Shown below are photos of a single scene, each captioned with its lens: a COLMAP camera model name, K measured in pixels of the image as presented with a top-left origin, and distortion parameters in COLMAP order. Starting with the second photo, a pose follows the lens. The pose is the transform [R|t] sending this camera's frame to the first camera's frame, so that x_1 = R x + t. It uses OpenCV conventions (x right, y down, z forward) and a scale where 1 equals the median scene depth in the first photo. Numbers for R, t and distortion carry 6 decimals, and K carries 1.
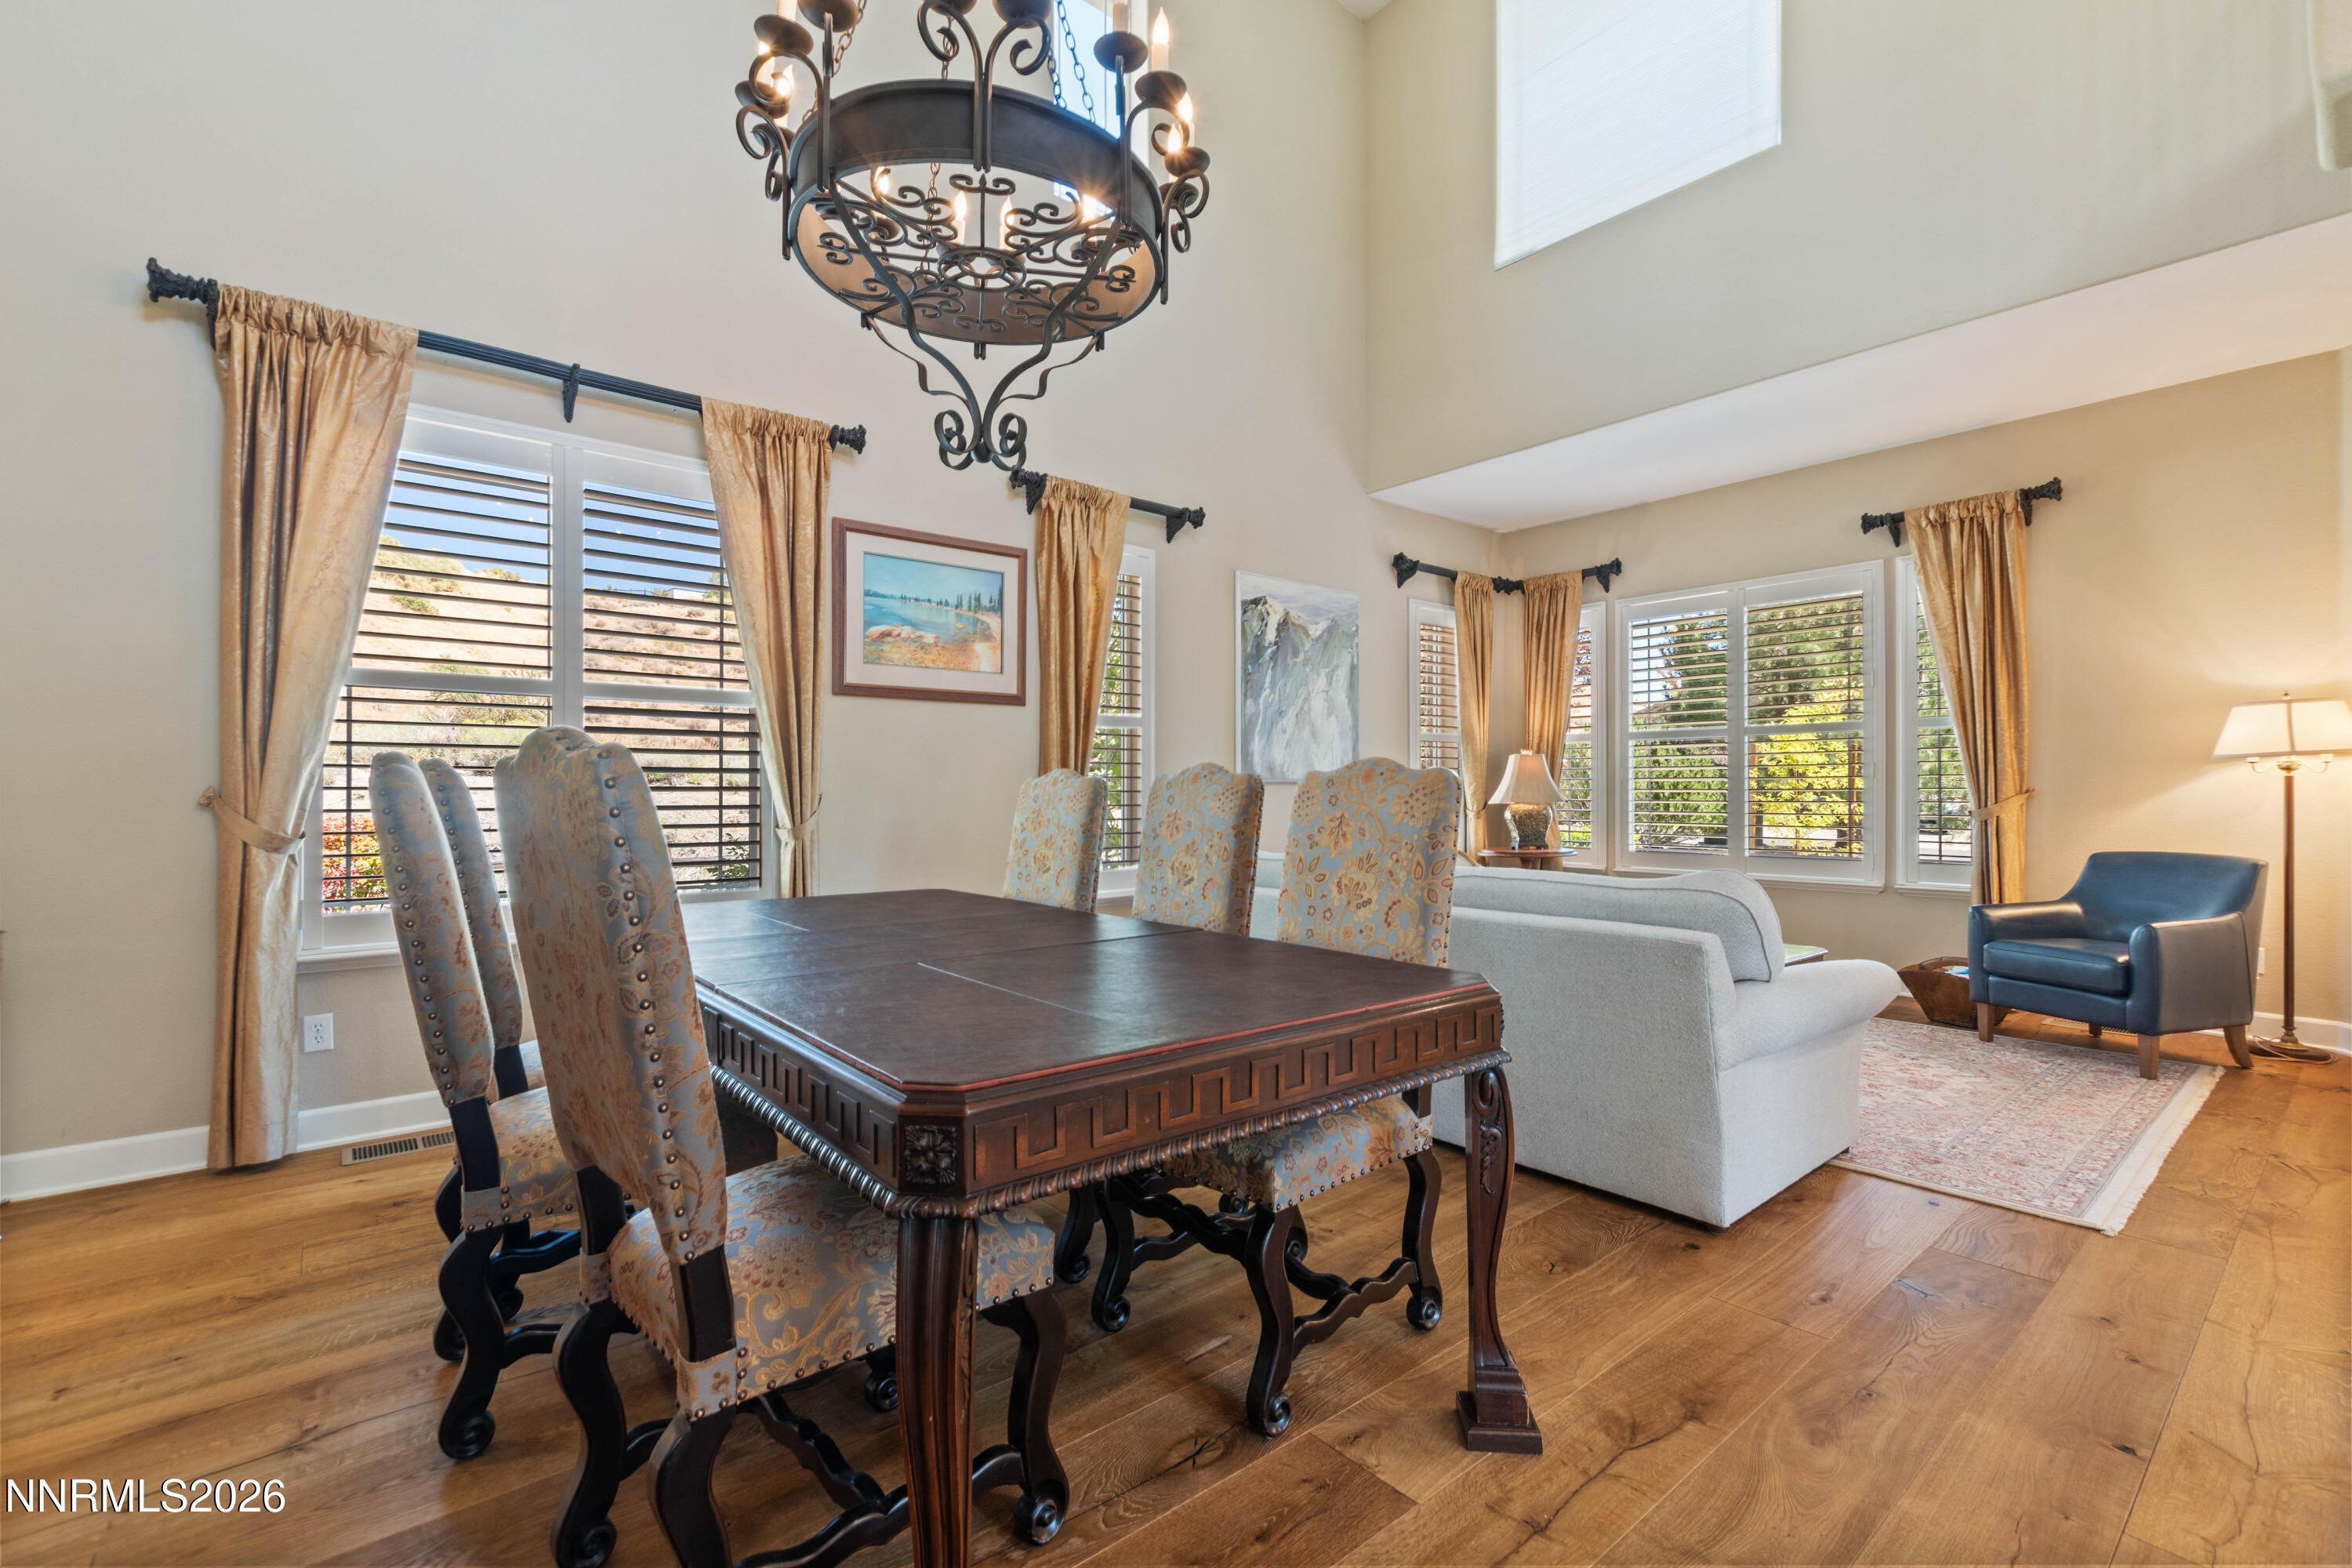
lens RADIAL K [[1020.4, 0, 1177.0], [0, 1020.4, 793.3], [0, 0, 1]] dist [0.012384, -0.000201]
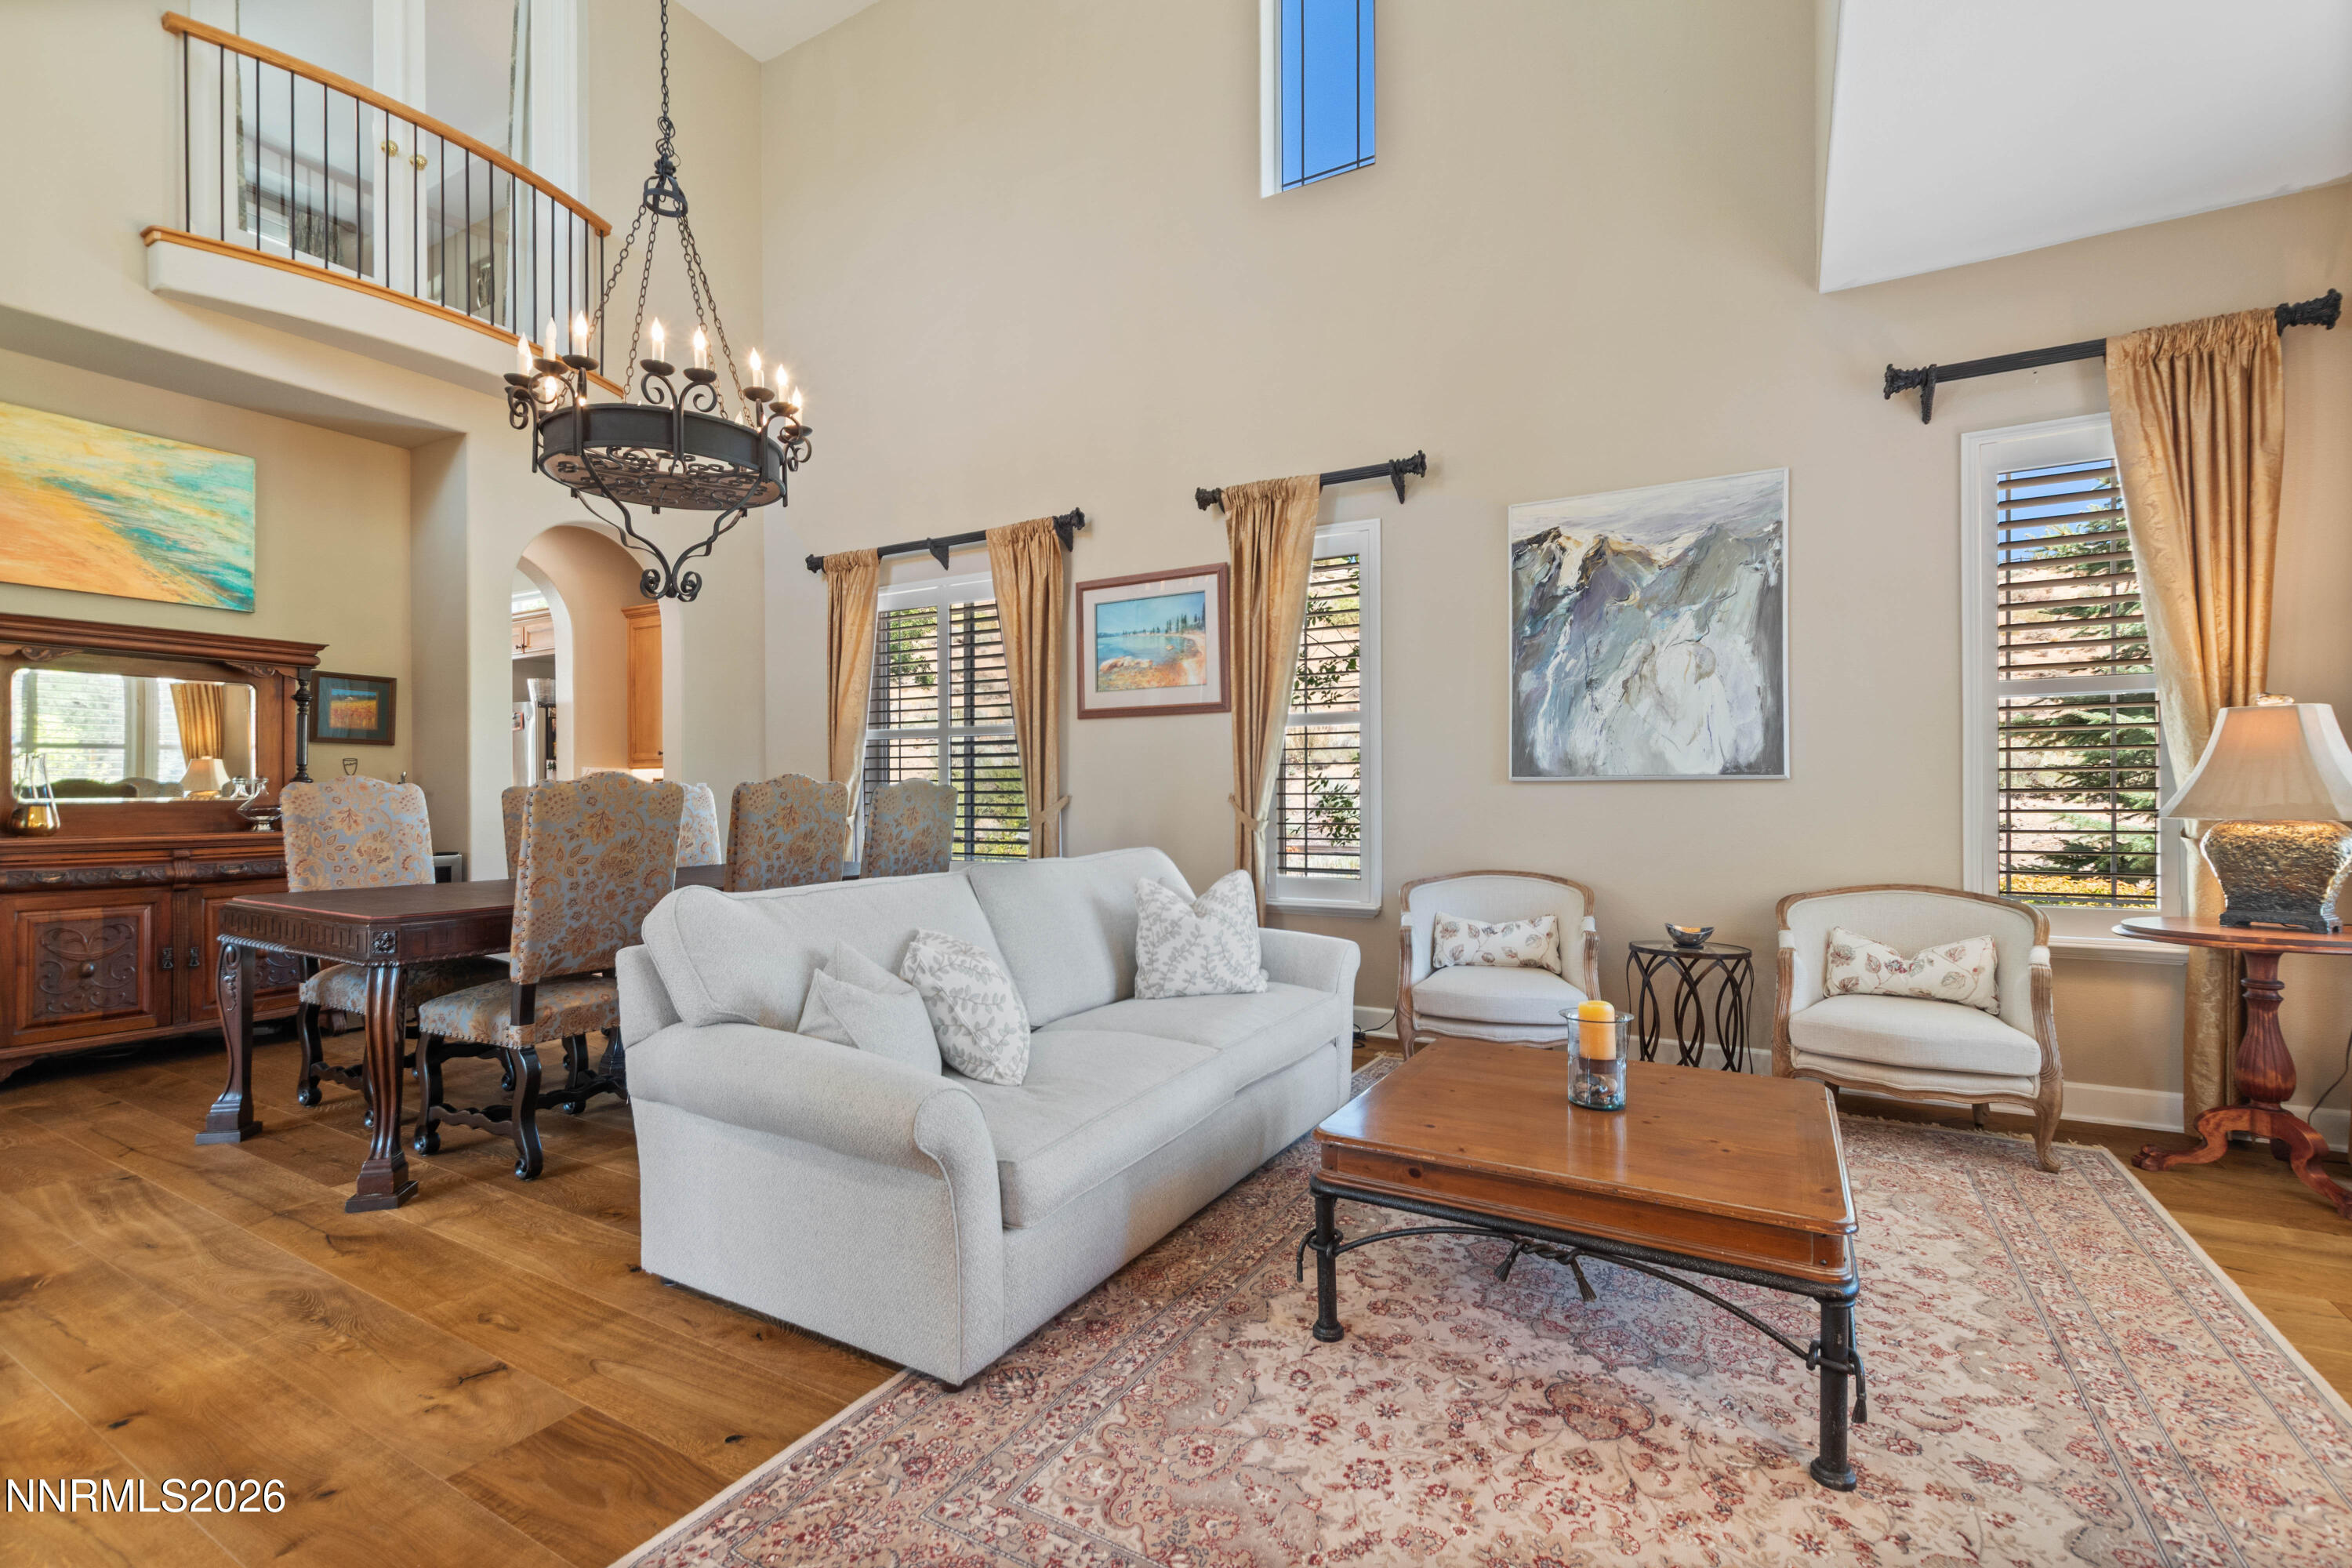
lens RADIAL K [[1020.4, 0, 1177.0], [0, 1020.4, 793.3], [0, 0, 1]] dist [0.012384, -0.000201]
pose [[0.348226, 0.003483, -0.937404, 0.758147], [0.000961, 0.999991, 0.004073, -0.005858], [0.937410, -0.002319, 0.348219, 0.544242]]
